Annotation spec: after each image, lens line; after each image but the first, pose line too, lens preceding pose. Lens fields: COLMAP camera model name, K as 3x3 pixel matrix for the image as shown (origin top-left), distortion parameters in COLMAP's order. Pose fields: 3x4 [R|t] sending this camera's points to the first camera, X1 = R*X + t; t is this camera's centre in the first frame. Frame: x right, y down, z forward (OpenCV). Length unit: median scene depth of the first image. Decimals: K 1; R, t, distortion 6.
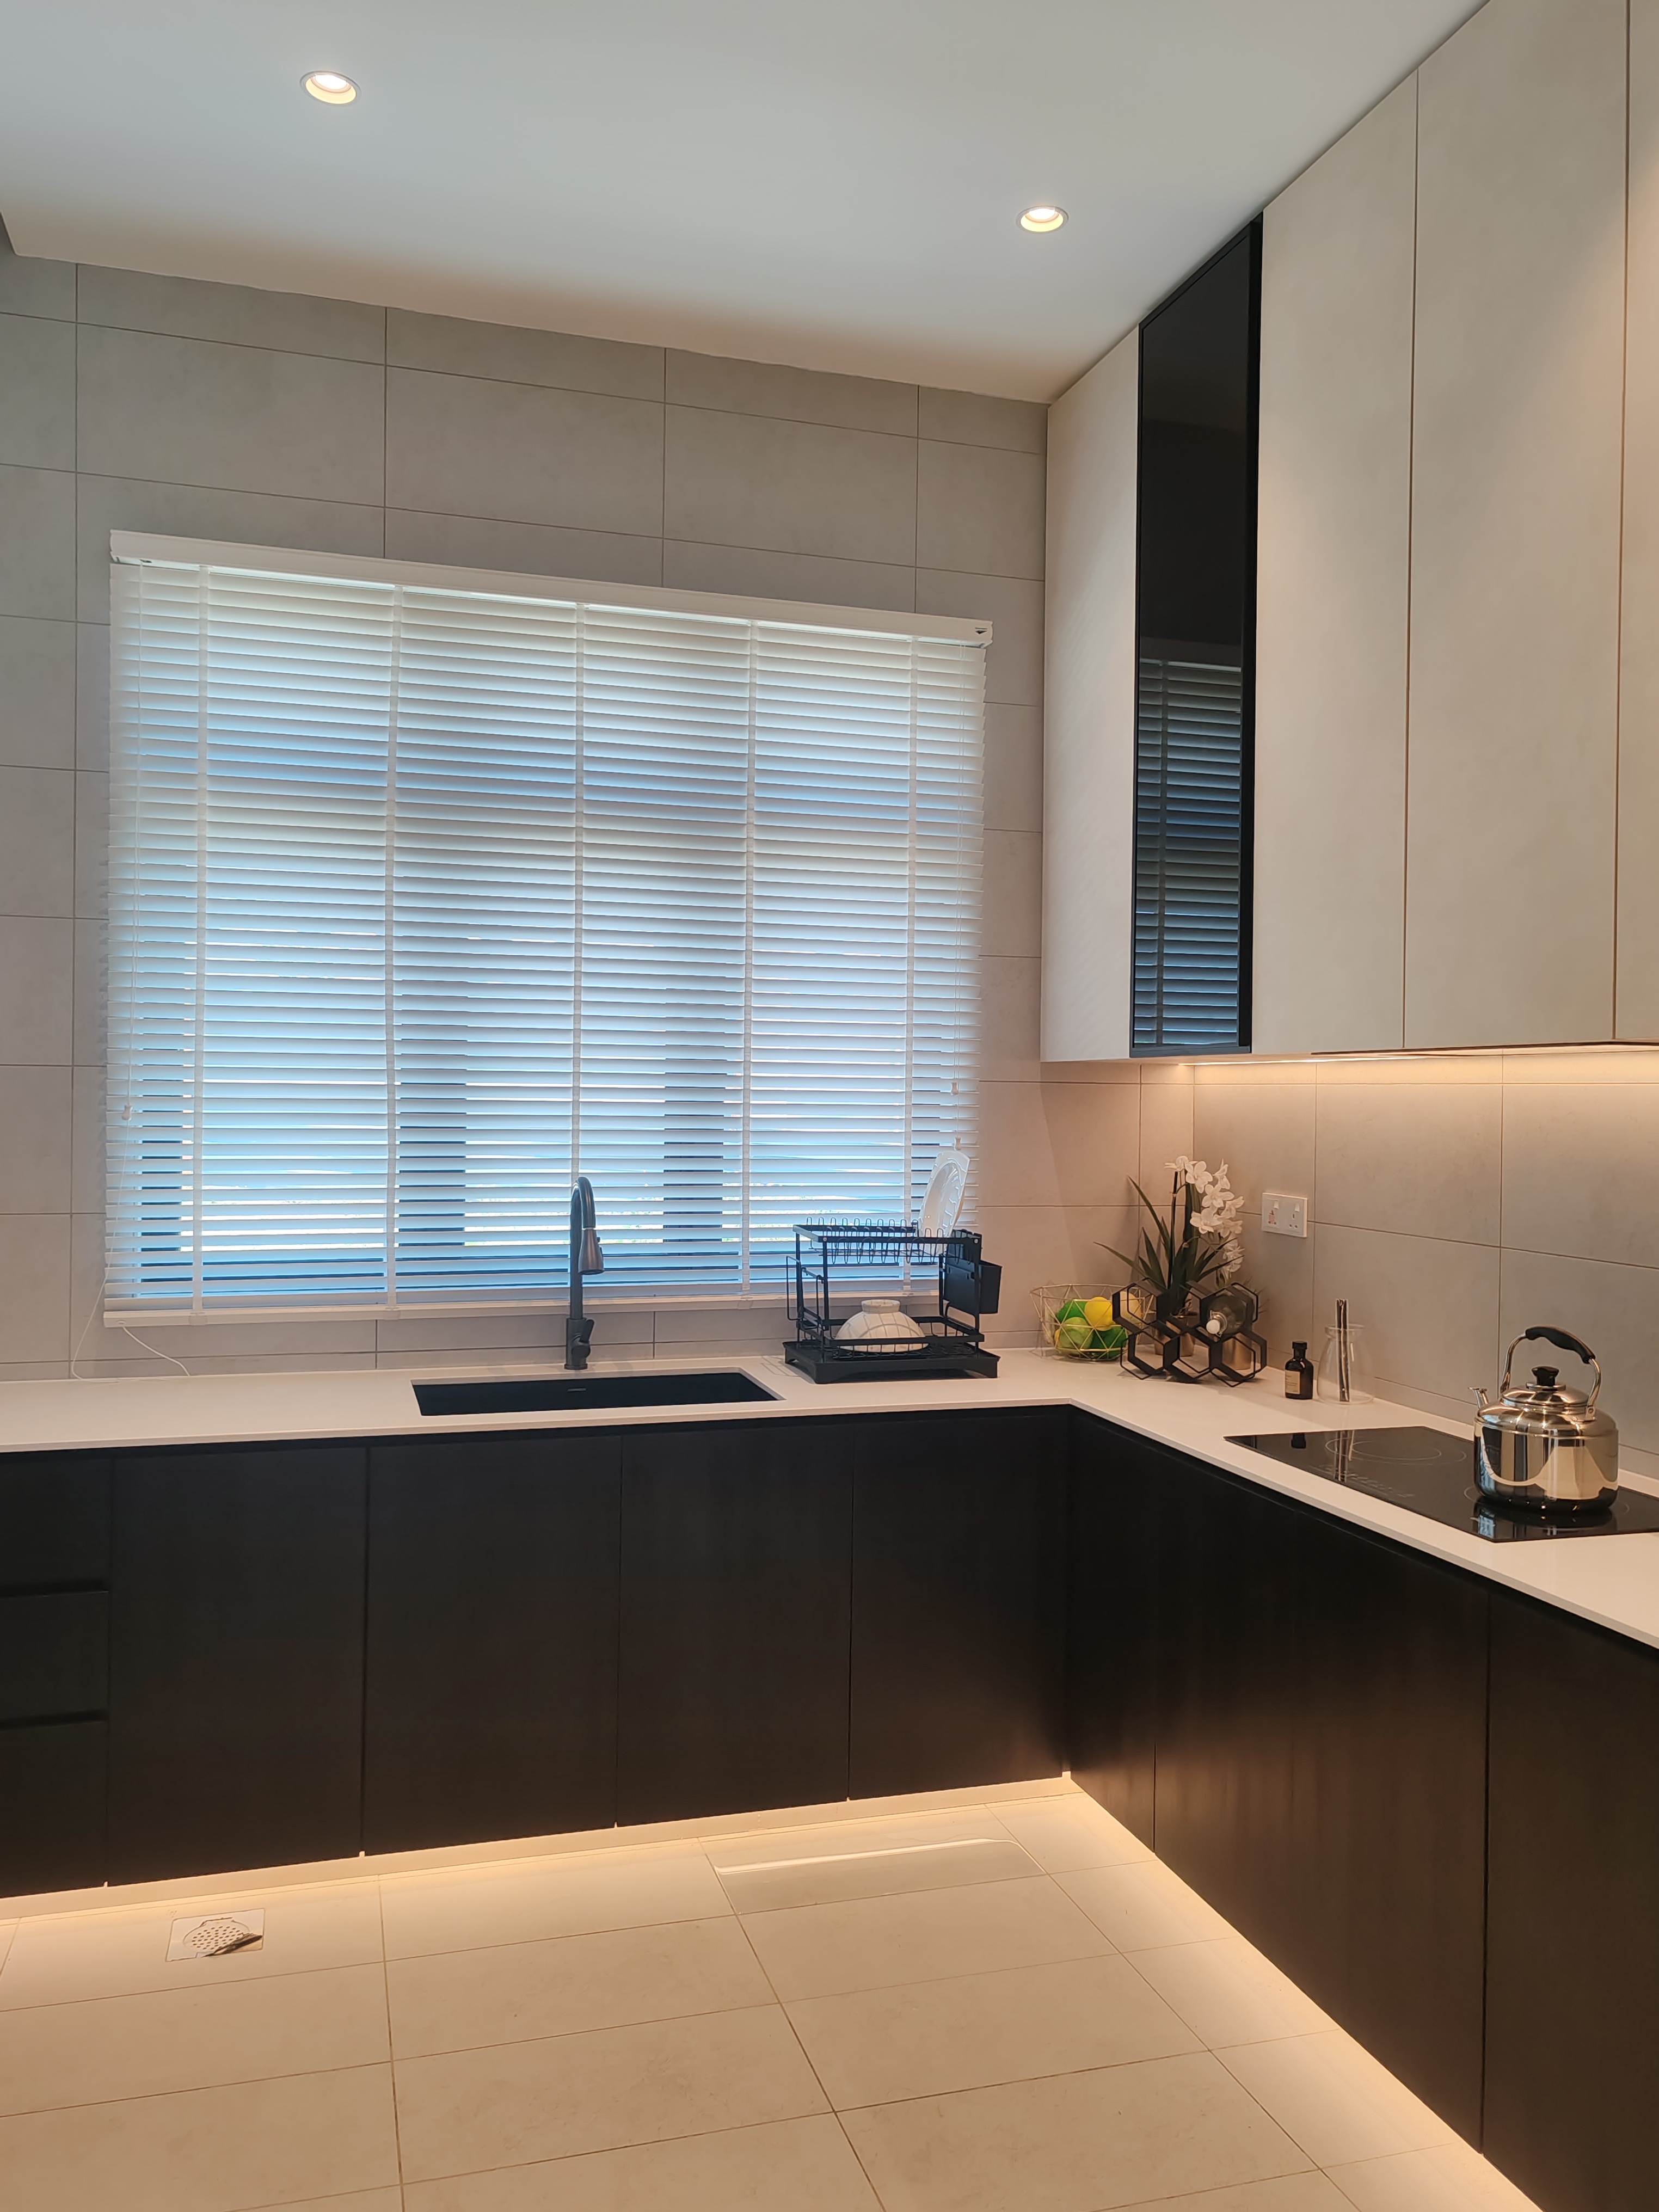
lens RADIAL K [[1661.4, 0, 829.5], [0, 1661.4, 1106.0], [0, 0, 1]] dist [0.001437, -0.007007]
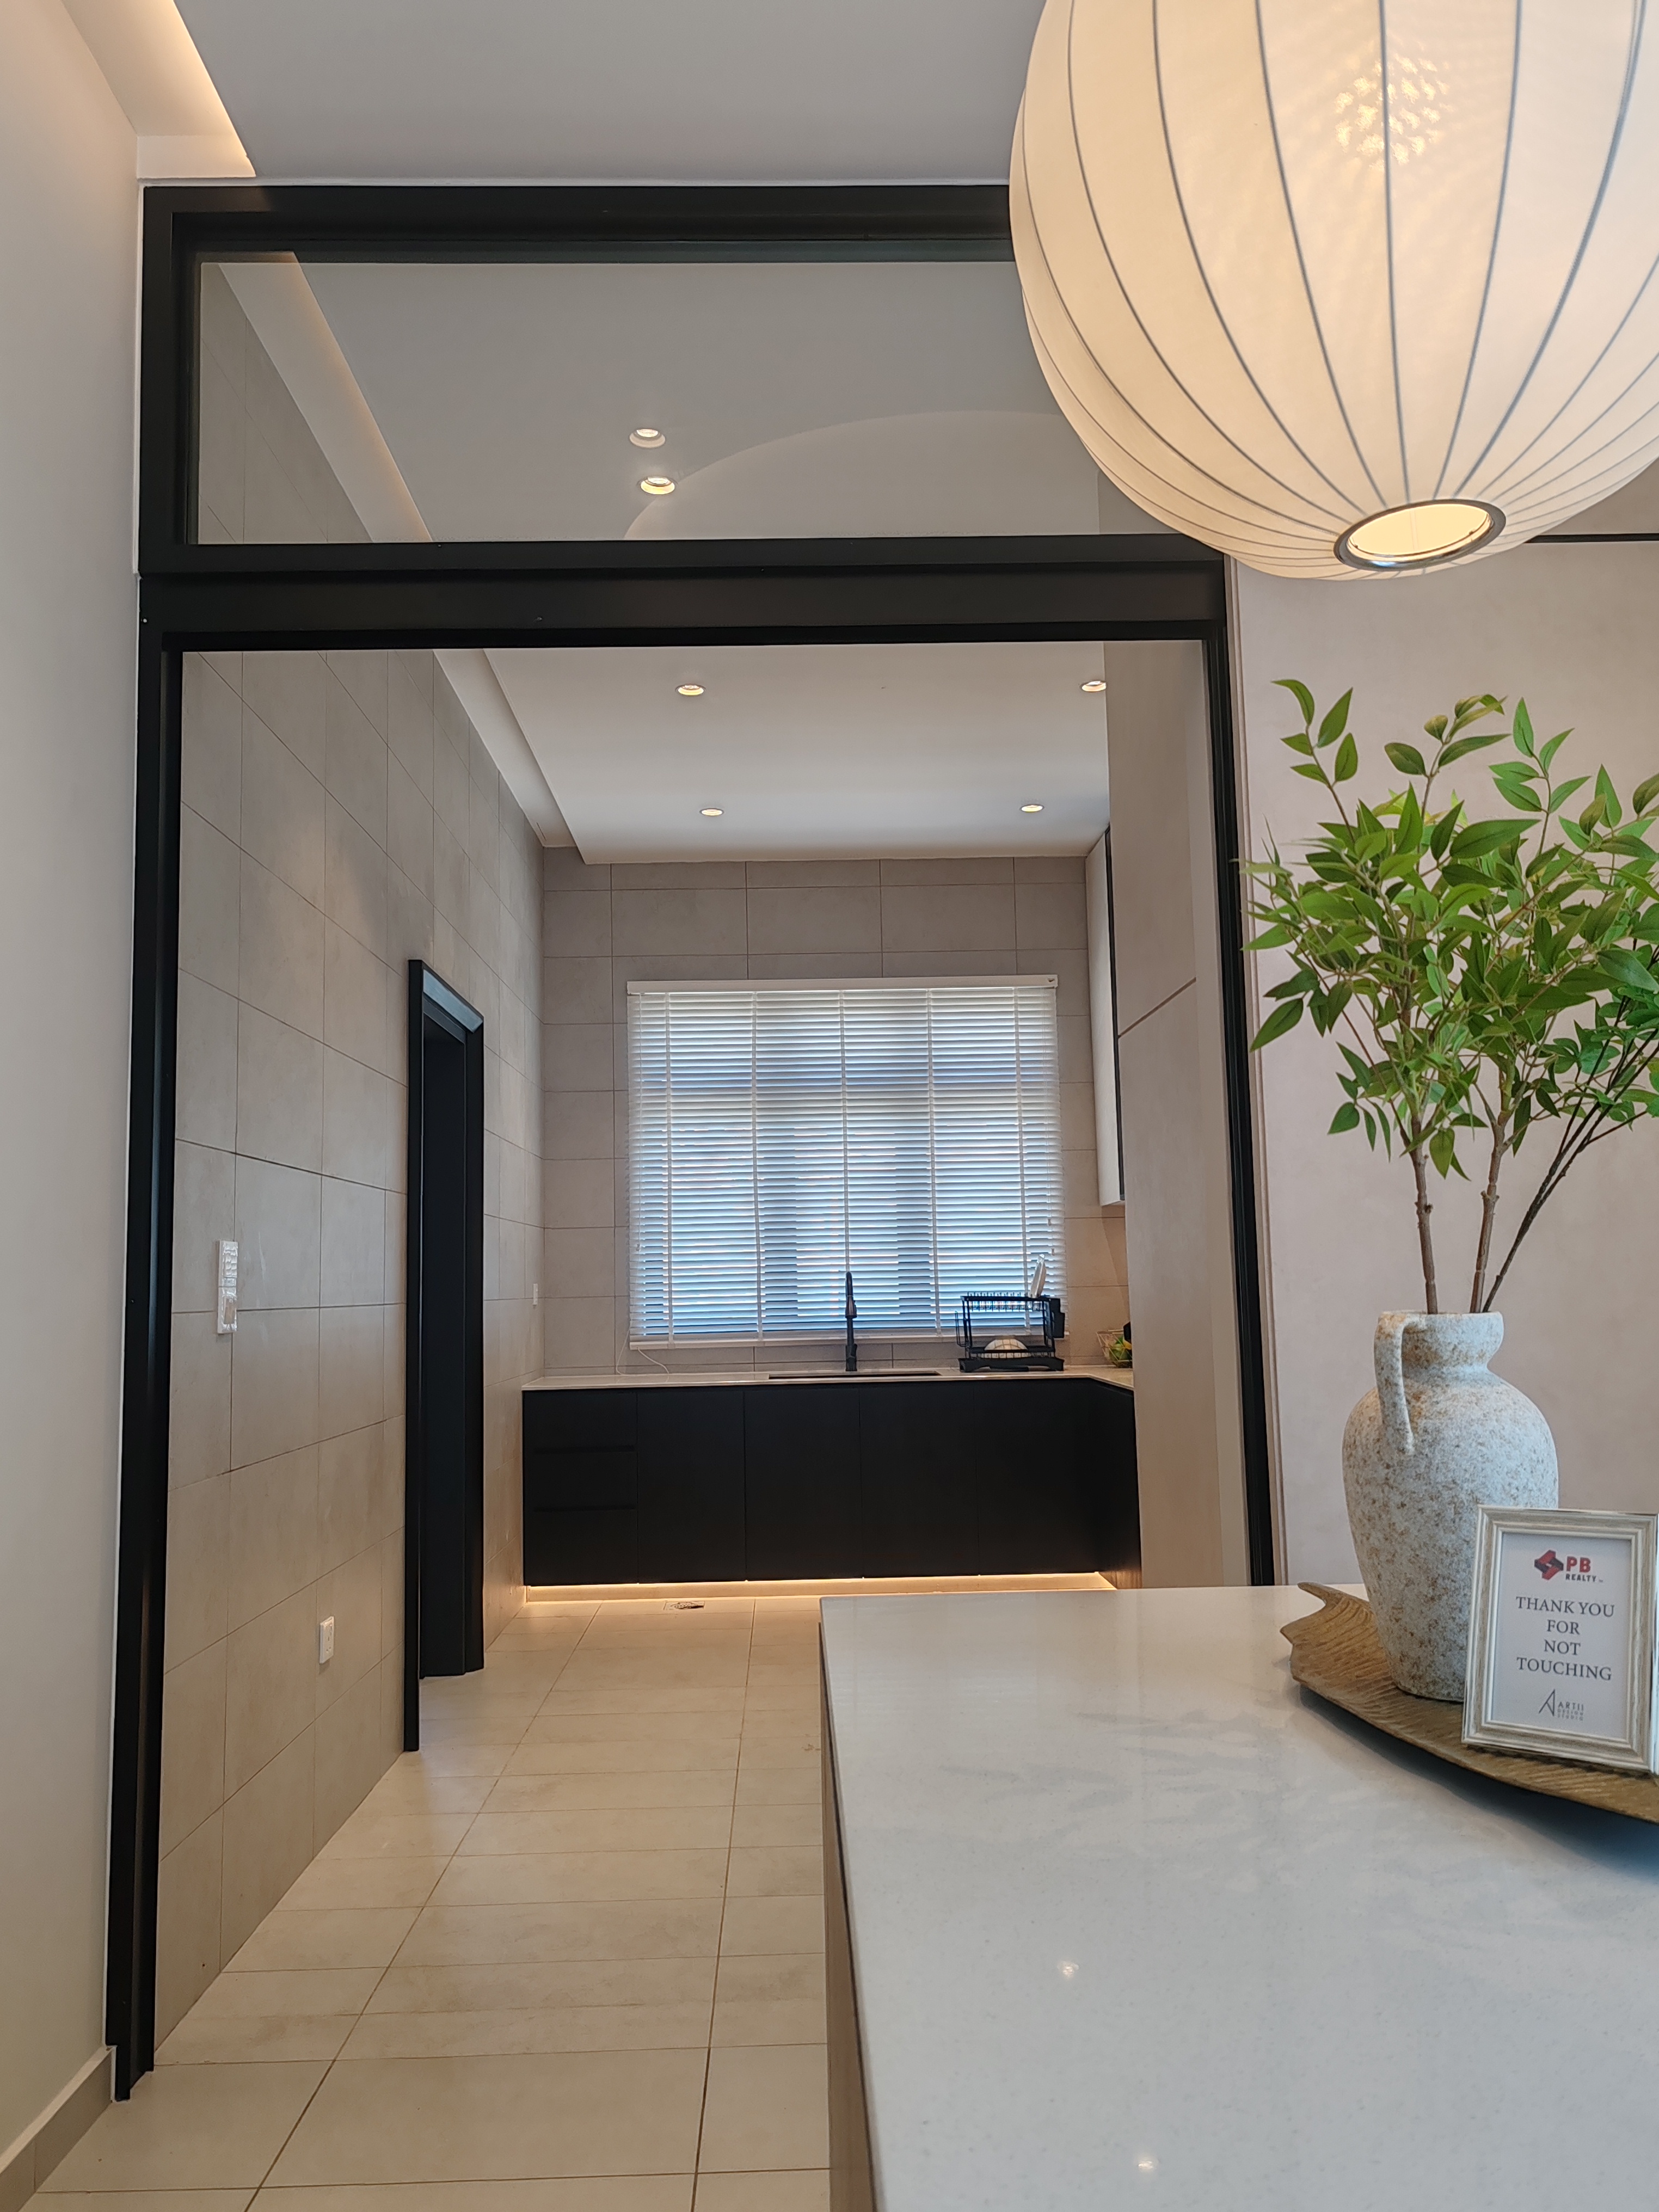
lens RADIAL K [[1661.4, 0, 829.5], [0, 1661.4, 1106.0], [0, 0, 1]] dist [0.001437, -0.007007]
pose [[0.959804, -0.061846, -0.273774, 0.380441], [0.030304, 0.992554, -0.117979, 0.077432], [0.279031, 0.104940, 0.954531, -0.920726]]
